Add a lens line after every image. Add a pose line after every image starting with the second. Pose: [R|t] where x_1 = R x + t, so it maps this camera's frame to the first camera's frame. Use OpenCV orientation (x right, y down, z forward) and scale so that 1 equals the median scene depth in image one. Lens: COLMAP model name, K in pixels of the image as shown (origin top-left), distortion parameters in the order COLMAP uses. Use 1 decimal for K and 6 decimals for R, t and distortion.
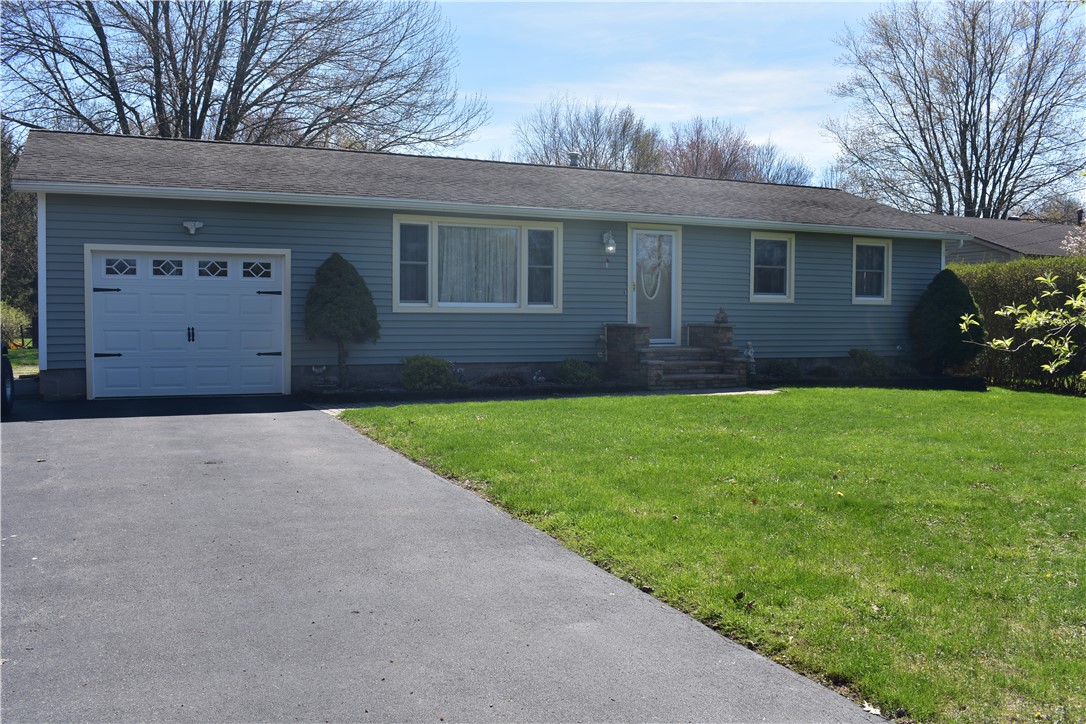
lens RADIAL K [[902.1, 0, 533.9], [0, 902.1, 363.3], [0, 0, 1]] dist [-0.032717, -0.001718]
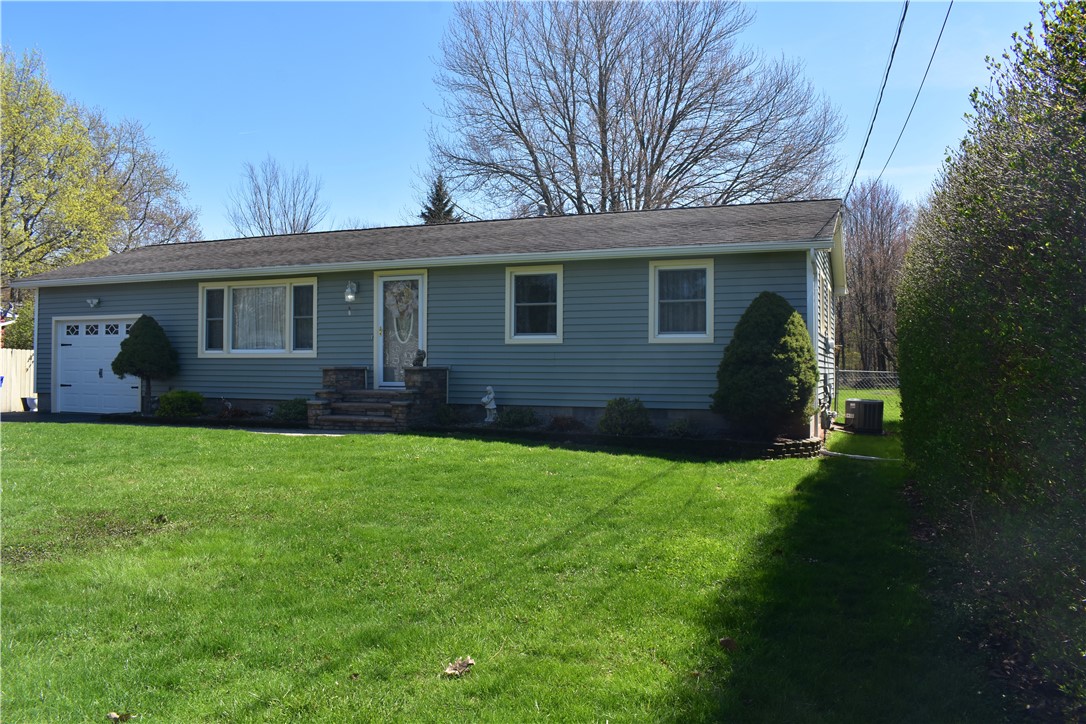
lens RADIAL K [[854.1, 0, 549.9], [0, 854.1, 352.1], [0, 0, 1]] dist [-0.079649, 0.016120]
pose [[0.699919, -0.012463, -0.714113, 1.005954], [-0.034397, 0.998099, -0.051132, -0.018288], [0.713393, 0.060352, 0.698160, 0.477351]]
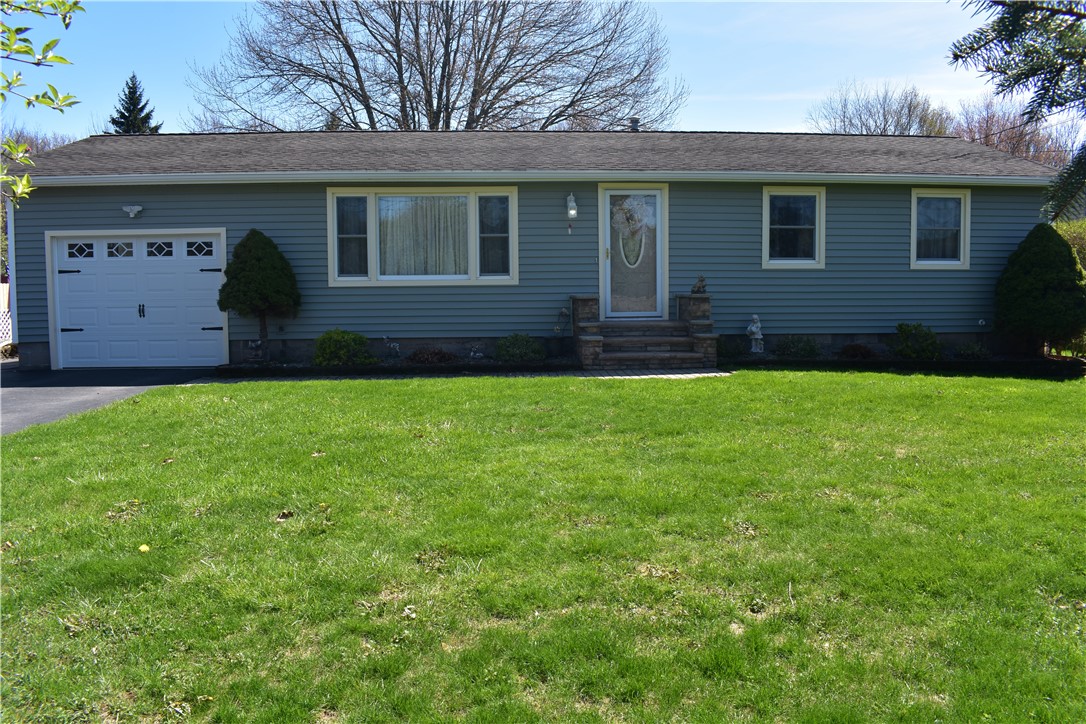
lens RADIAL K [[854.1, 0, 545.9], [0, 854.1, 365.2], [0, 0, 1]] dist [-0.079649, 0.016120]
pose [[0.939118, 0.017814, -0.343133, 0.366457], [-0.004931, 0.999251, 0.038383, -0.006677], [0.343559, -0.034354, 0.938502, 0.187131]]
